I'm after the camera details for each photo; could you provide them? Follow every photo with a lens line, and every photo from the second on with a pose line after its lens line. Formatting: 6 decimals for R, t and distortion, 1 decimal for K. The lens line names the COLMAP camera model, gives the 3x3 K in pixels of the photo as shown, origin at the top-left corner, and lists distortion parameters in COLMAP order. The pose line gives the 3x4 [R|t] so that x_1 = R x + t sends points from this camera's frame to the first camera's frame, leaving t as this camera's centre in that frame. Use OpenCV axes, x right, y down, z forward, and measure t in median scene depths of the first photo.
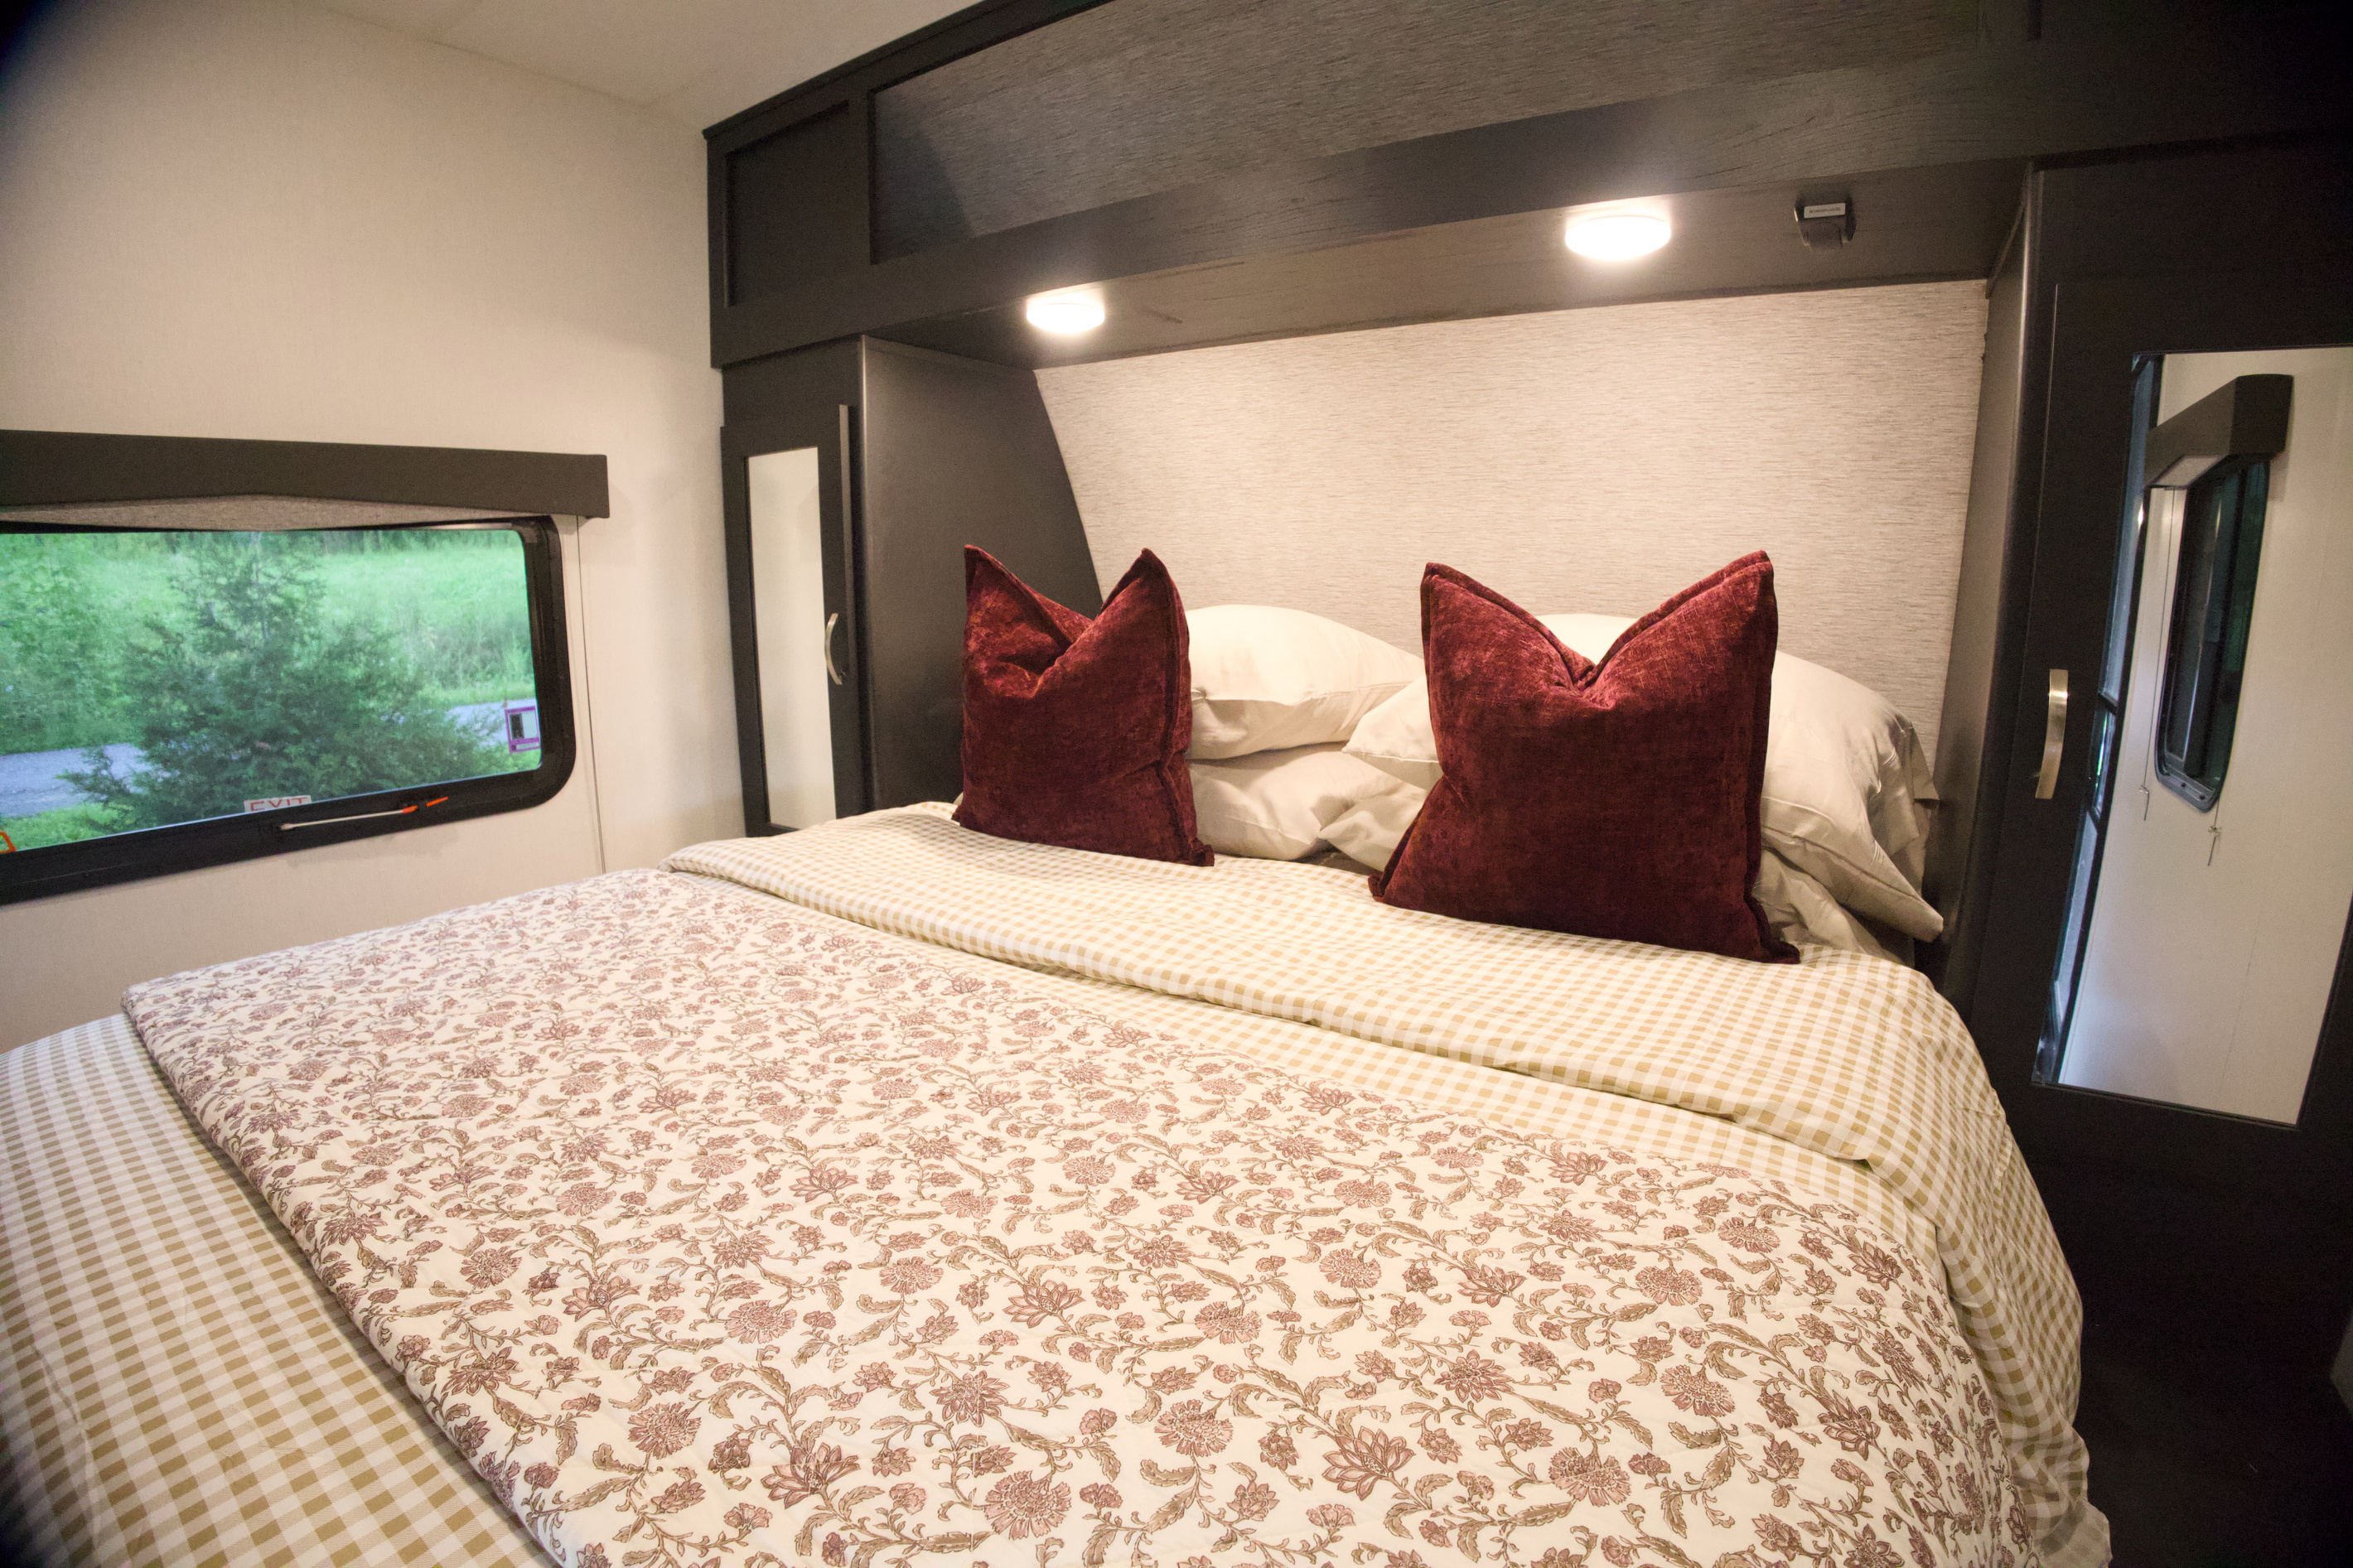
lens RADIAL K [[1086.2, 0, 1176.5], [0, 1086.2, 784.0], [0, 0, 1]] dist [-0.189567, 0.063722]
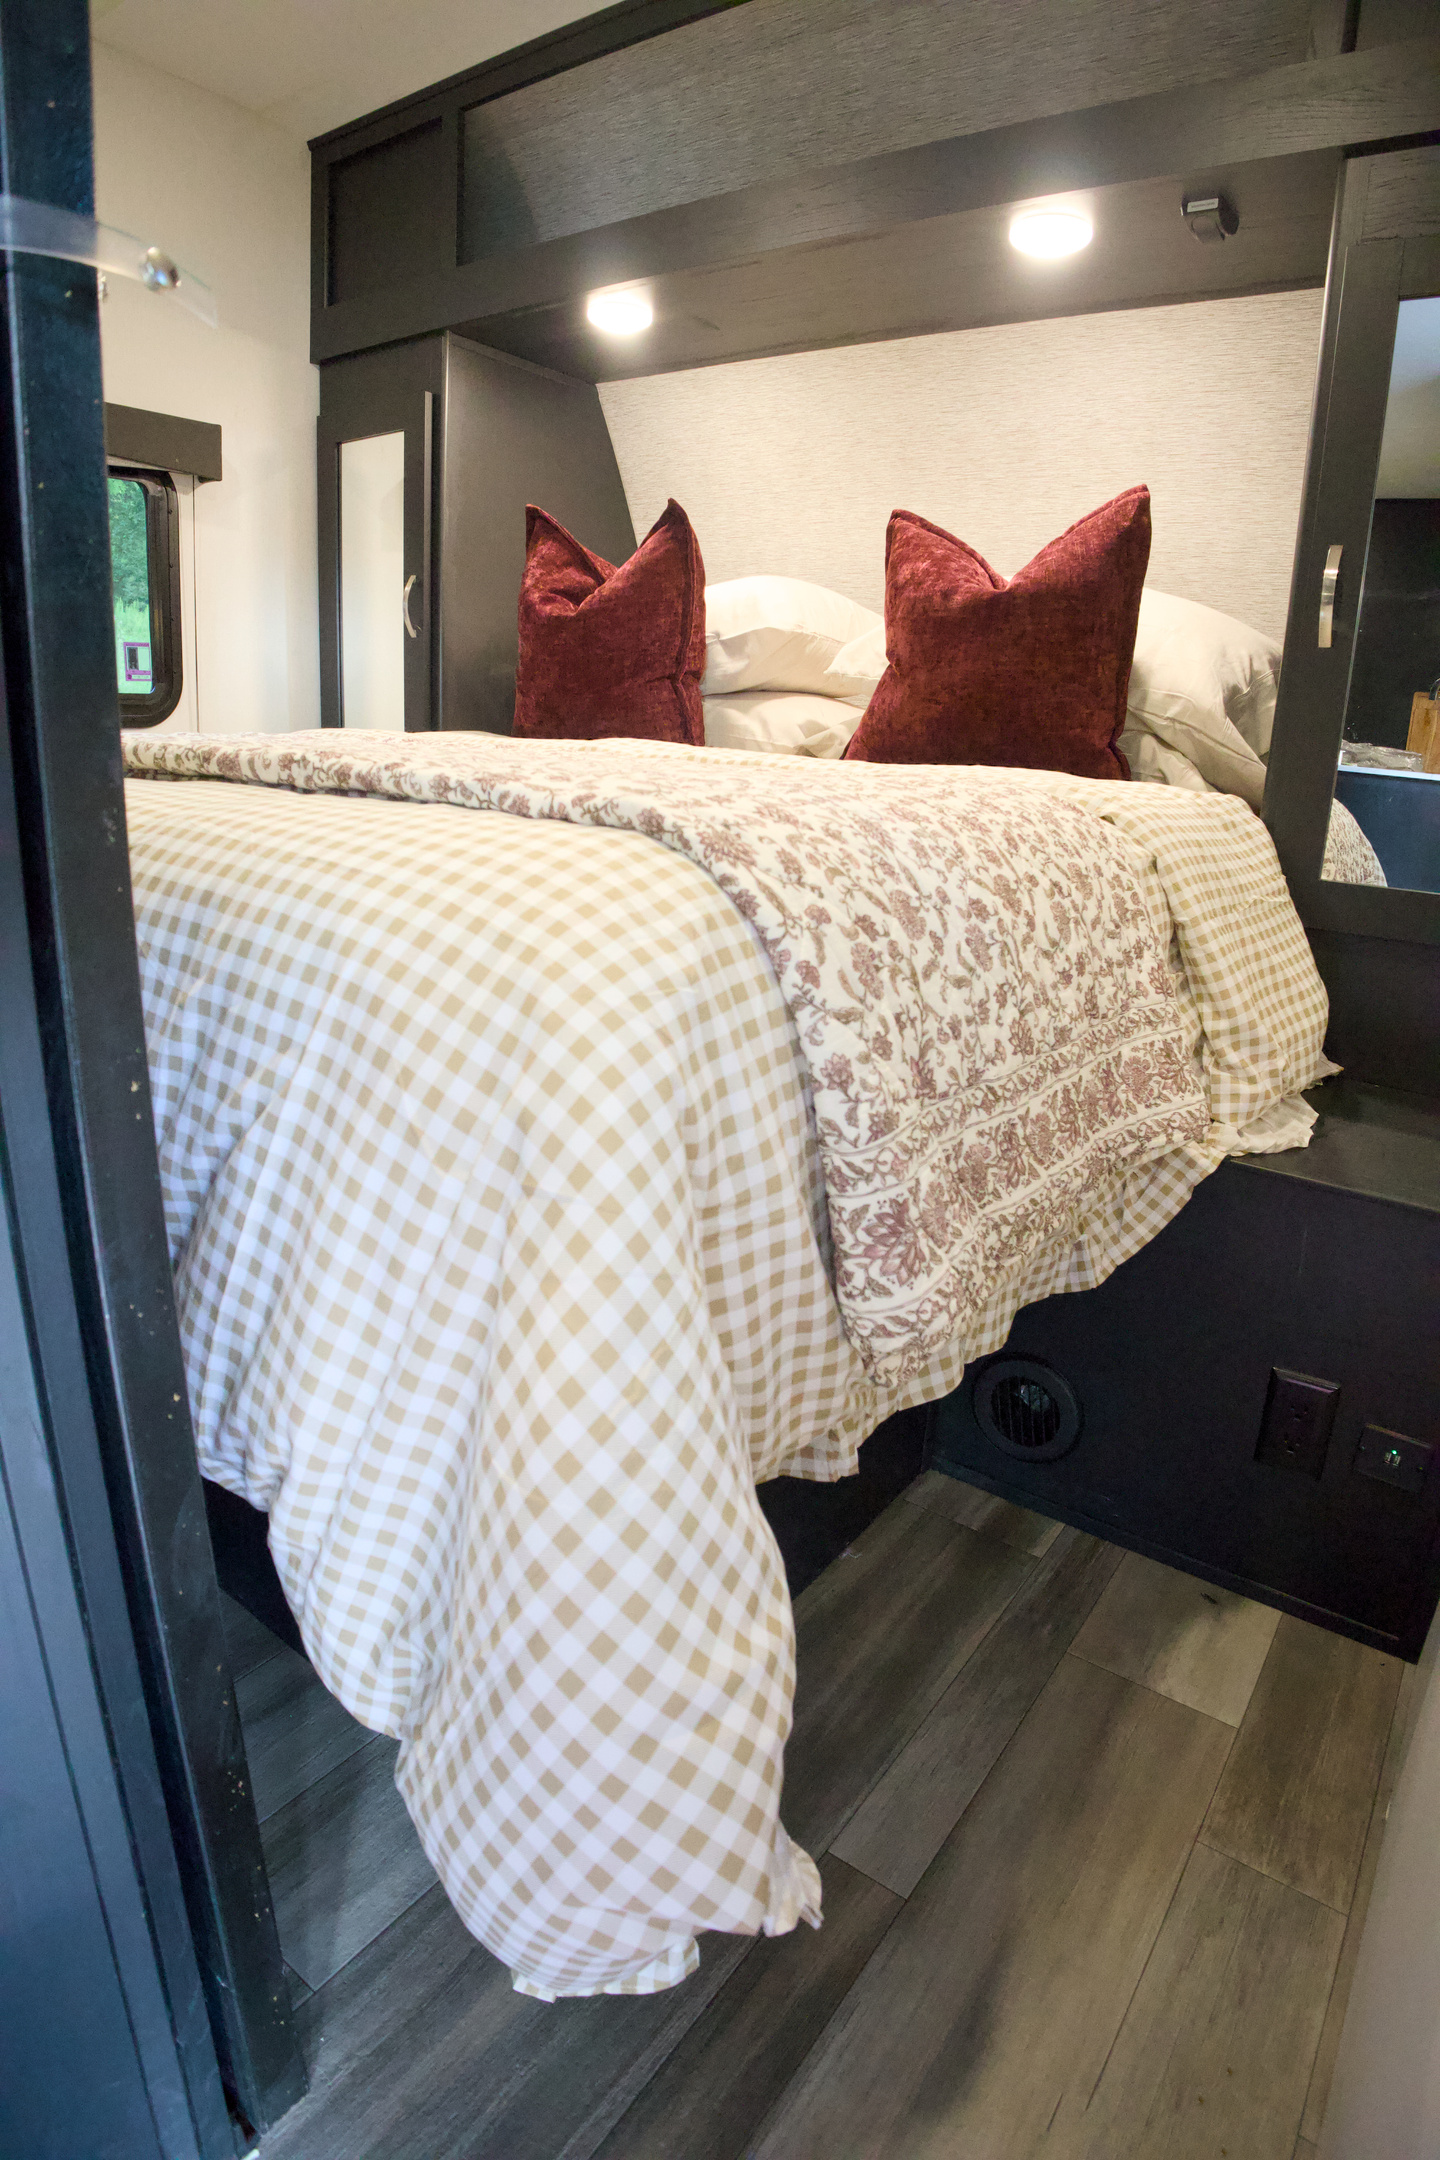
lens RADIAL K [[1173.8, 0, 720.0], [0, 1173.8, 1080.0], [0, 0, 1]] dist [-0.153404, 0.042649]
pose [[0.998018, 0.059196, -0.021350, 0.086093], [-0.056766, 0.993309, 0.100576, 0.284296], [0.027161, -0.099165, 0.994700, -0.324376]]
